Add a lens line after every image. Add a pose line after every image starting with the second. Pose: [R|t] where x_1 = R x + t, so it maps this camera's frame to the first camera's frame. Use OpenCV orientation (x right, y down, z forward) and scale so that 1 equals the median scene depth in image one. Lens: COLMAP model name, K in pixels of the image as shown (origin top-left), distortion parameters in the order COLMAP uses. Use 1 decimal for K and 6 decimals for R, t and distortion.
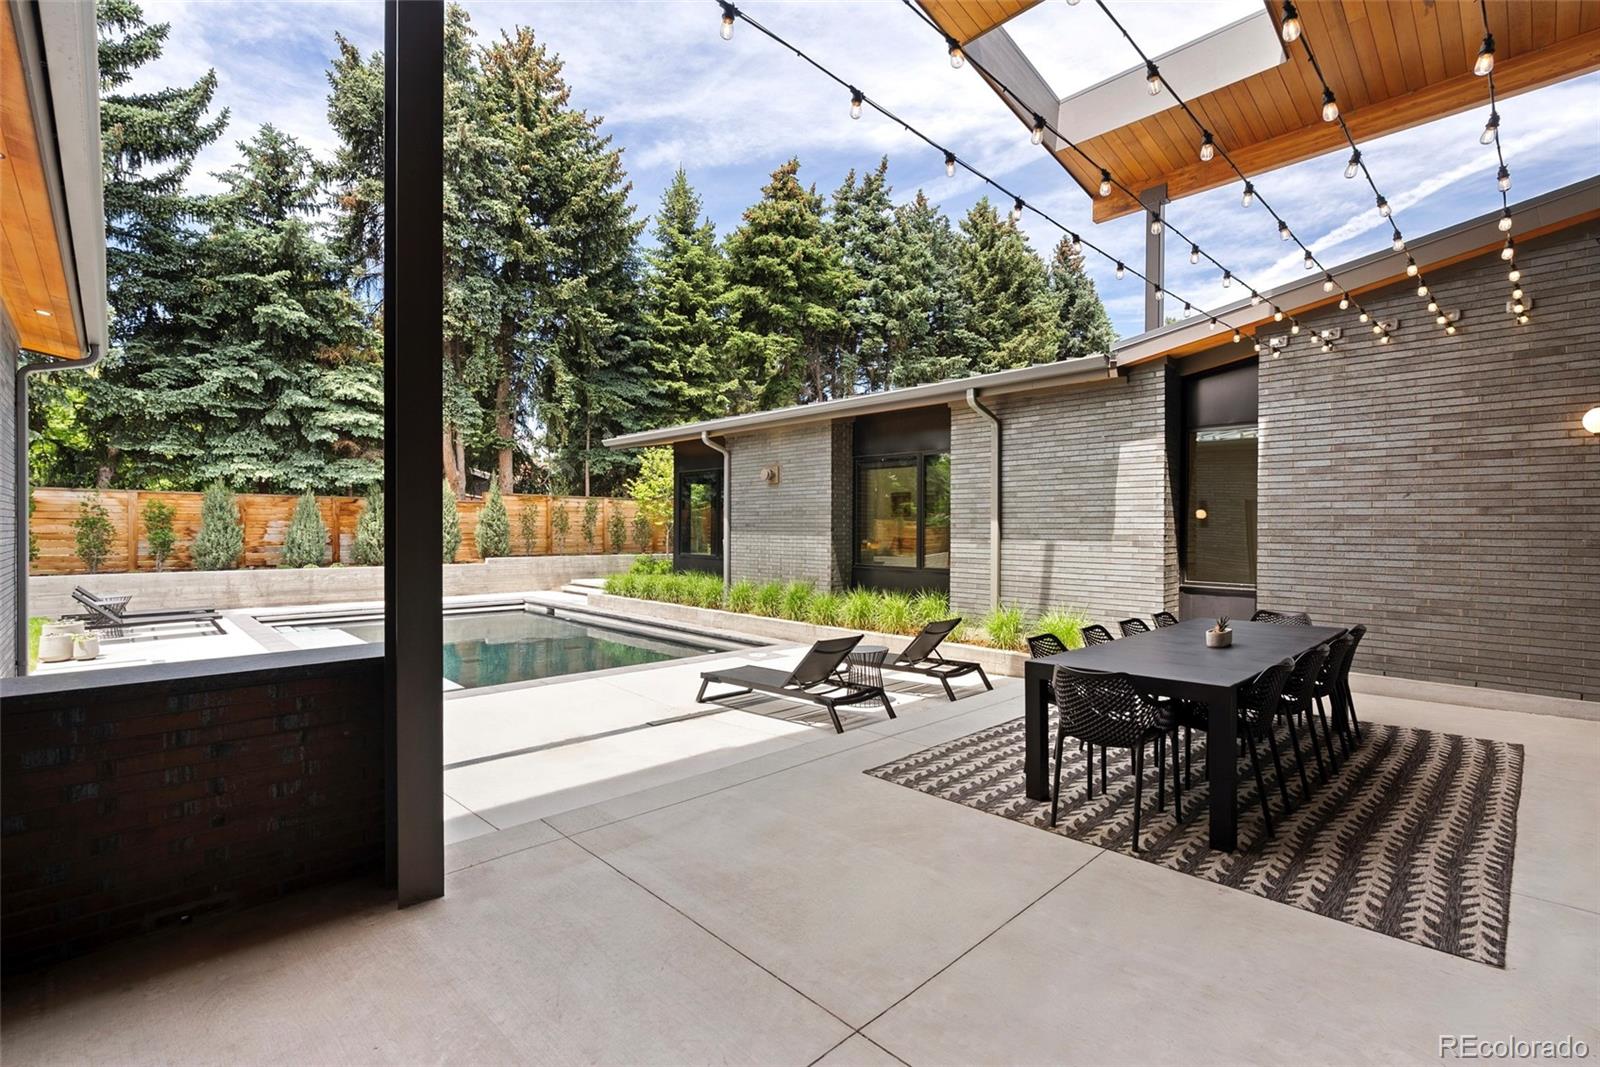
lens RADIAL K [[726.7, 0, 802.9], [0, 726.7, 537.2], [0, 0, 1]] dist [-0.005535, 0.002581]
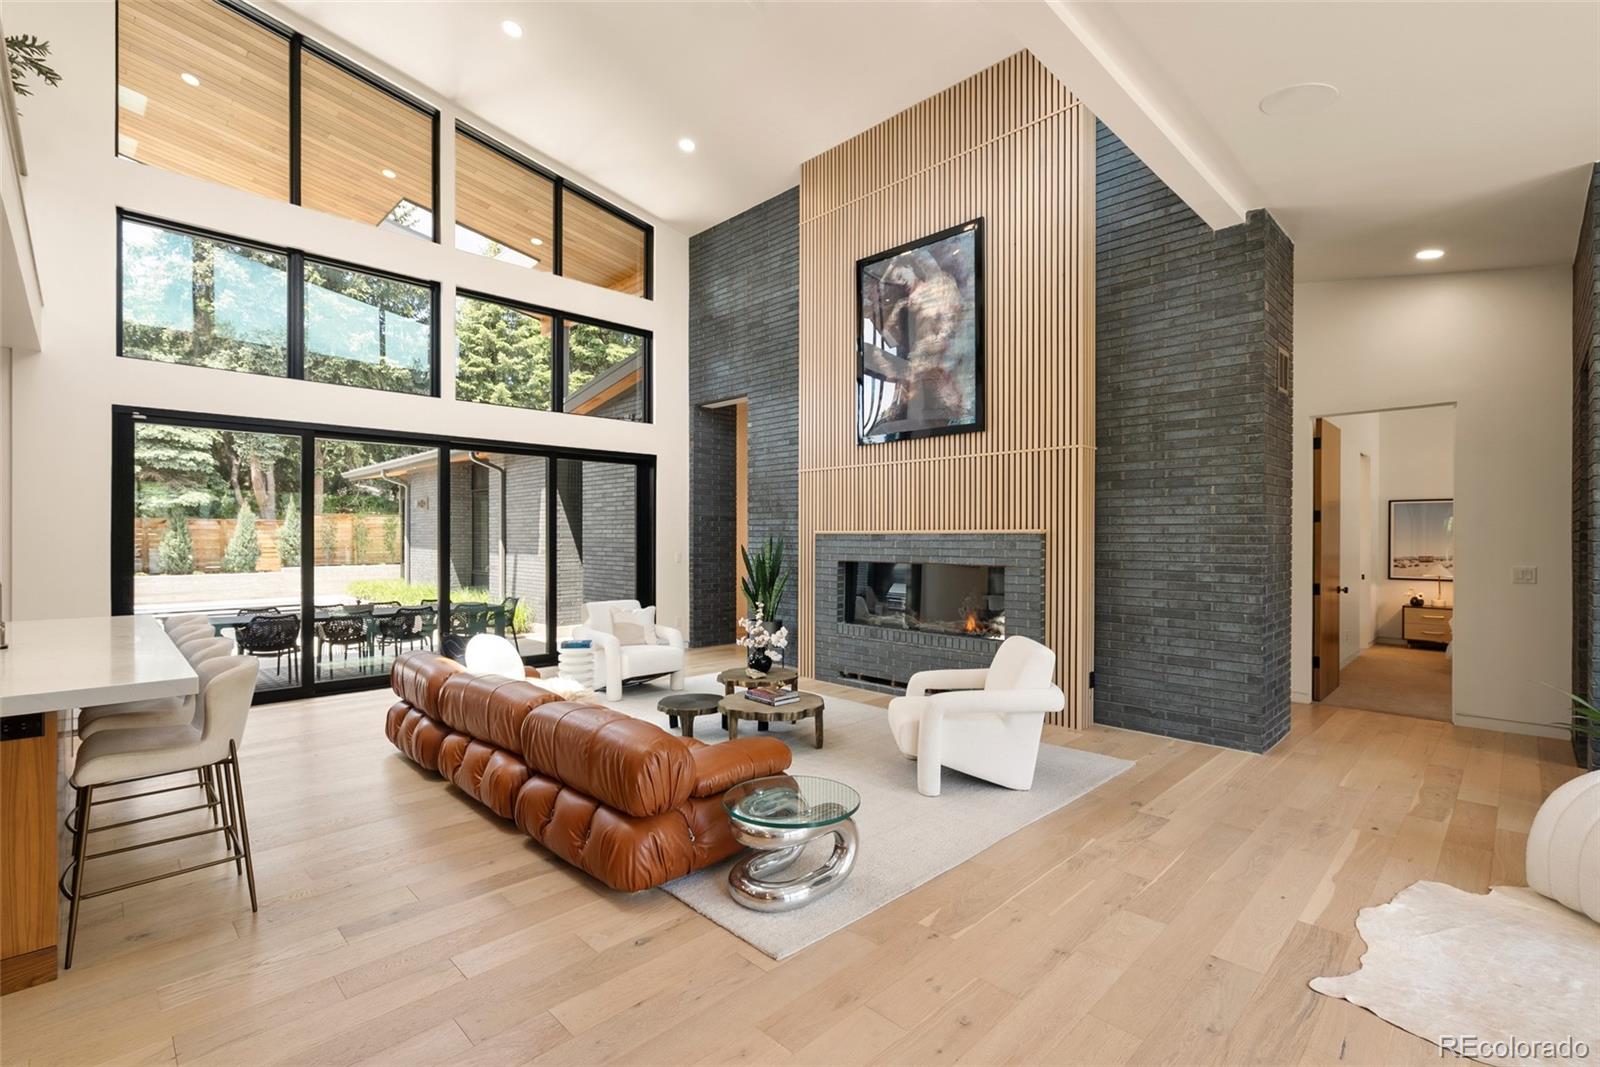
lens RADIAL K [[726.7, 0, 802.1], [0, 726.7, 536.7], [0, 0, 1]] dist [-0.005535, 0.002581]
pose [[0.999992, -0.004094, -0.000082, 1.978975], [0.004093, 0.999925, -0.011584, -0.026789], [0.000129, 0.011584, 0.999933, -0.916255]]
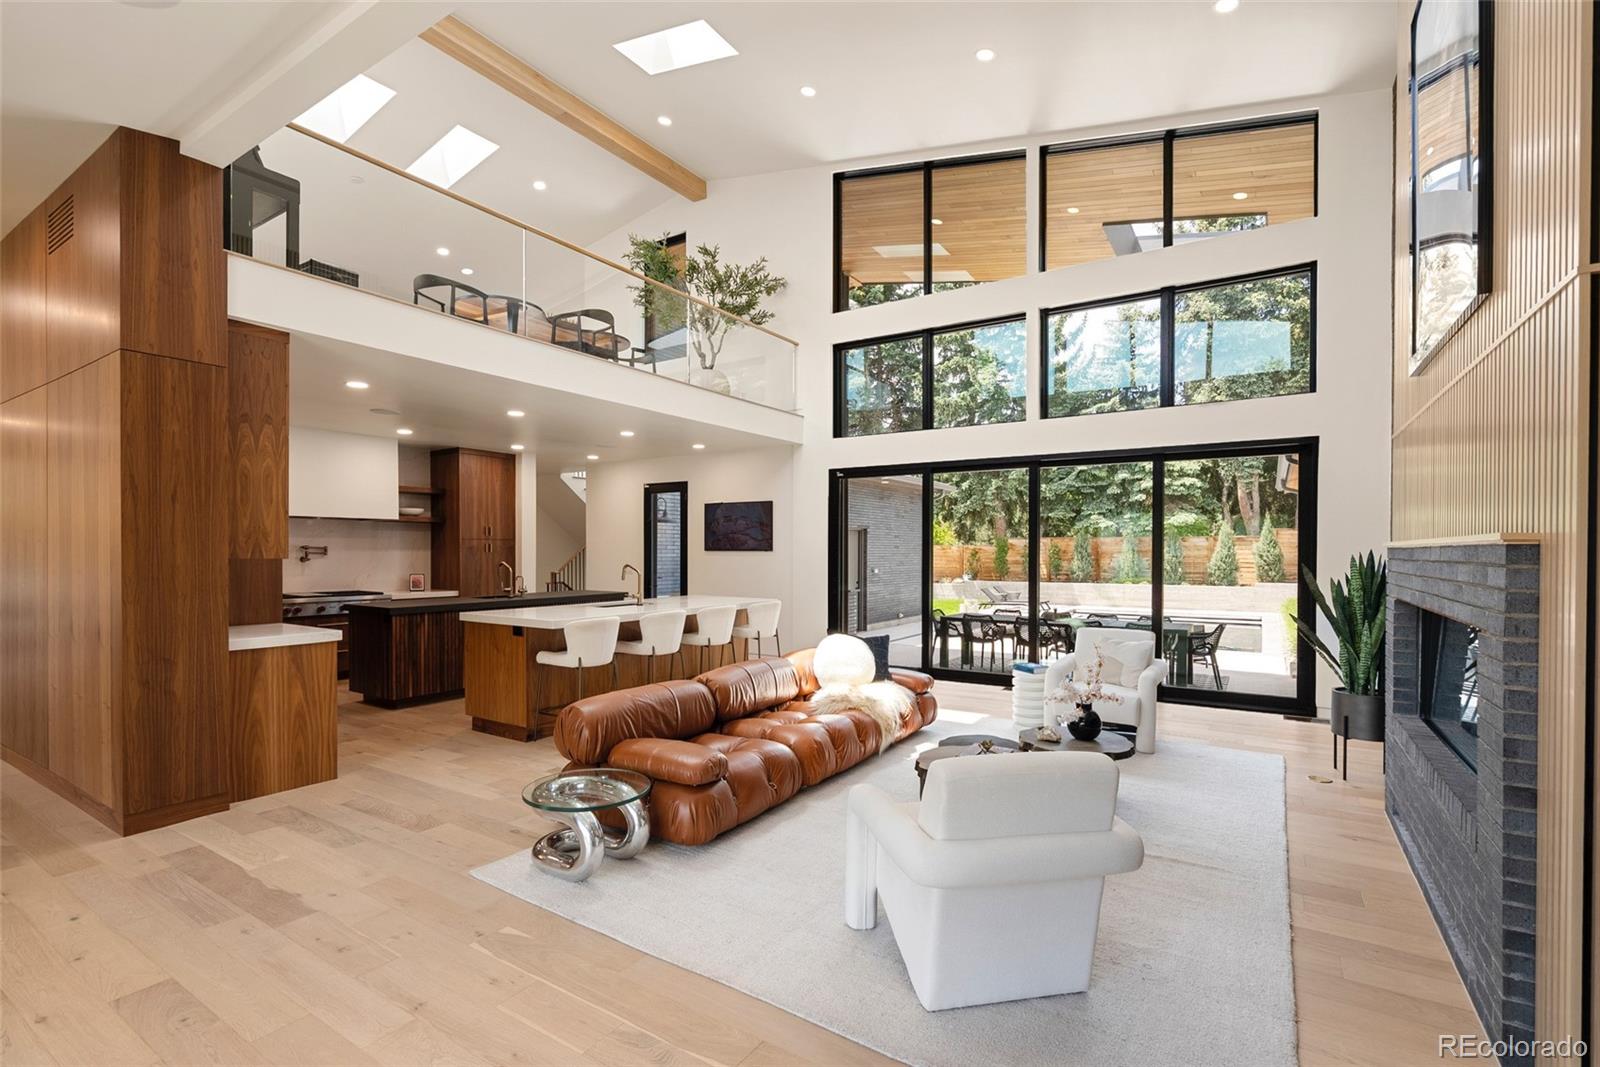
lens RADIAL K [[726.7, 0, 787.3], [0, 726.7, 554.1], [0, 0, 1]] dist [-0.005535, 0.002581]
pose [[0.208005, -0.000775, -0.978128, 2.805923], [-0.011401, 0.999930, -0.003217, -0.032384], [0.978061, 0.011821, 0.207981, -0.137661]]
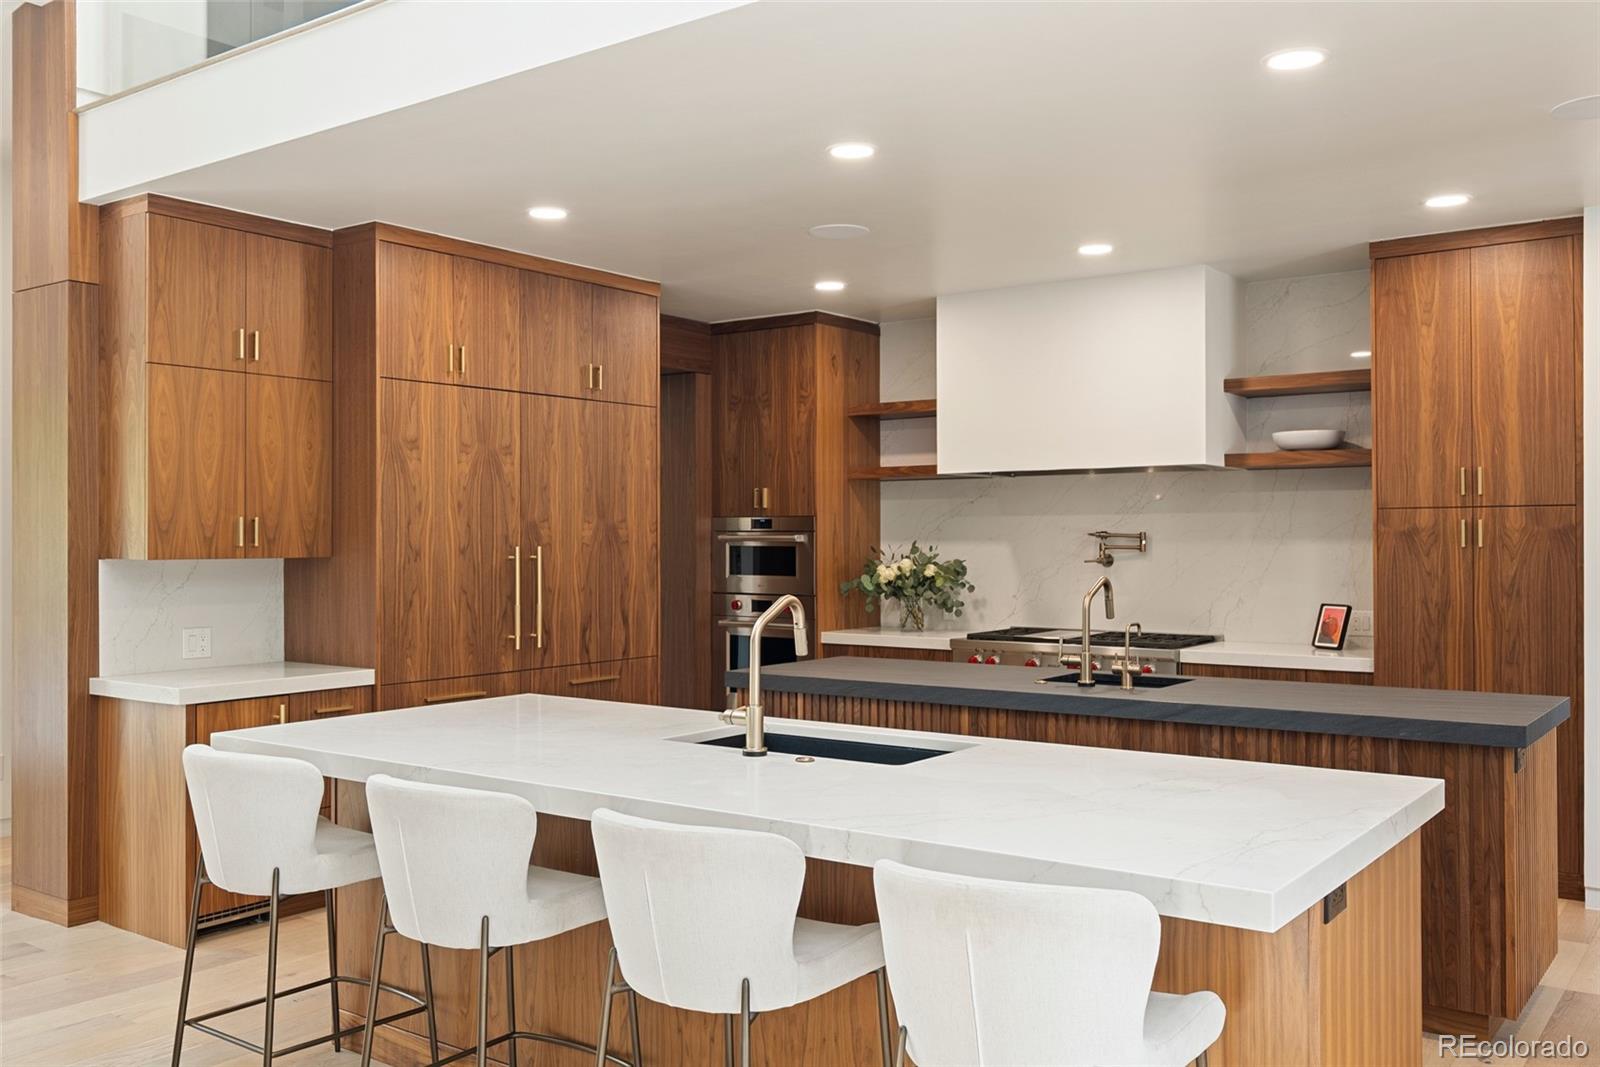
lens RADIAL K [[1379.7, 0, 828.9], [0, 1379.7, 530.5], [0, 0, 1]] dist [0.009642, 0.017690]
pose [[-0.986381, -0.002929, -0.164451, 1.171998], [-0.004040, 0.999971, 0.006425, -0.058130], [0.164427, 0.007002, -0.986364, 0.727349]]
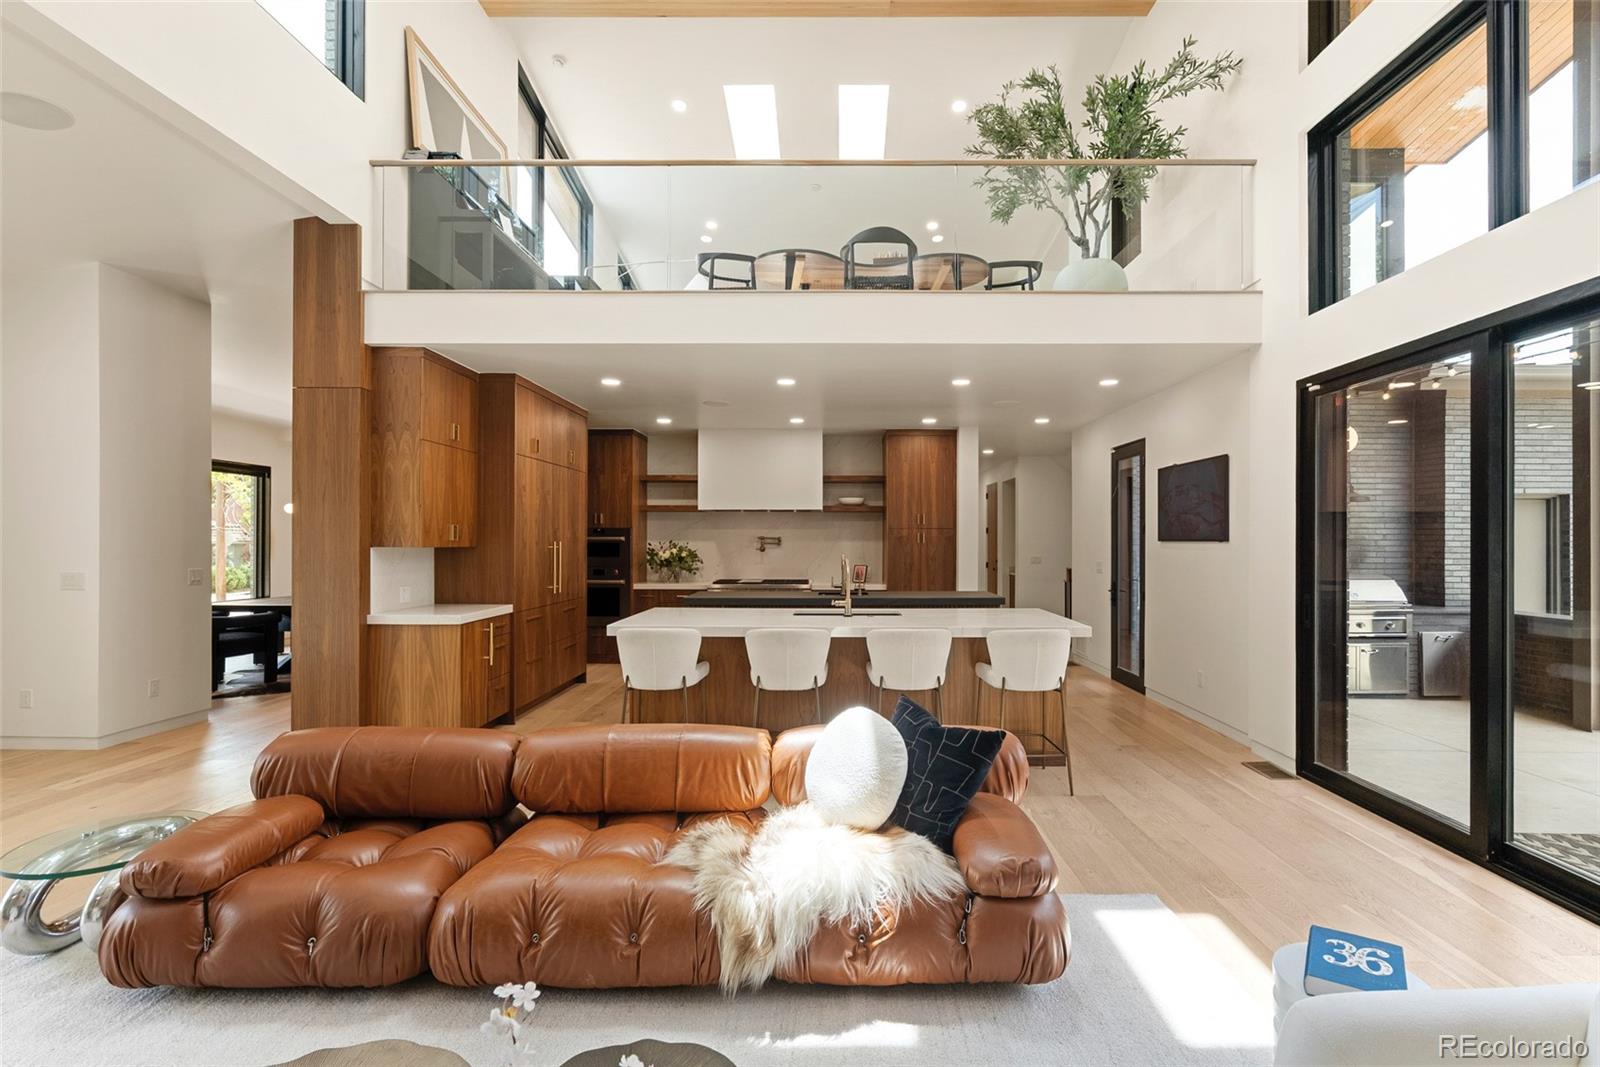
lens RADIAL K [[726.7, 0, 833.9], [0, 726.7, 541.5], [0, 0, 1]] dist [-0.005535, 0.002581]
pose [[-0.699470, -0.005830, -0.714638, 1.973924], [-0.014338, 0.999880, 0.005876, -0.047638], [0.714518, 0.014356, -0.699470, 0.713508]]
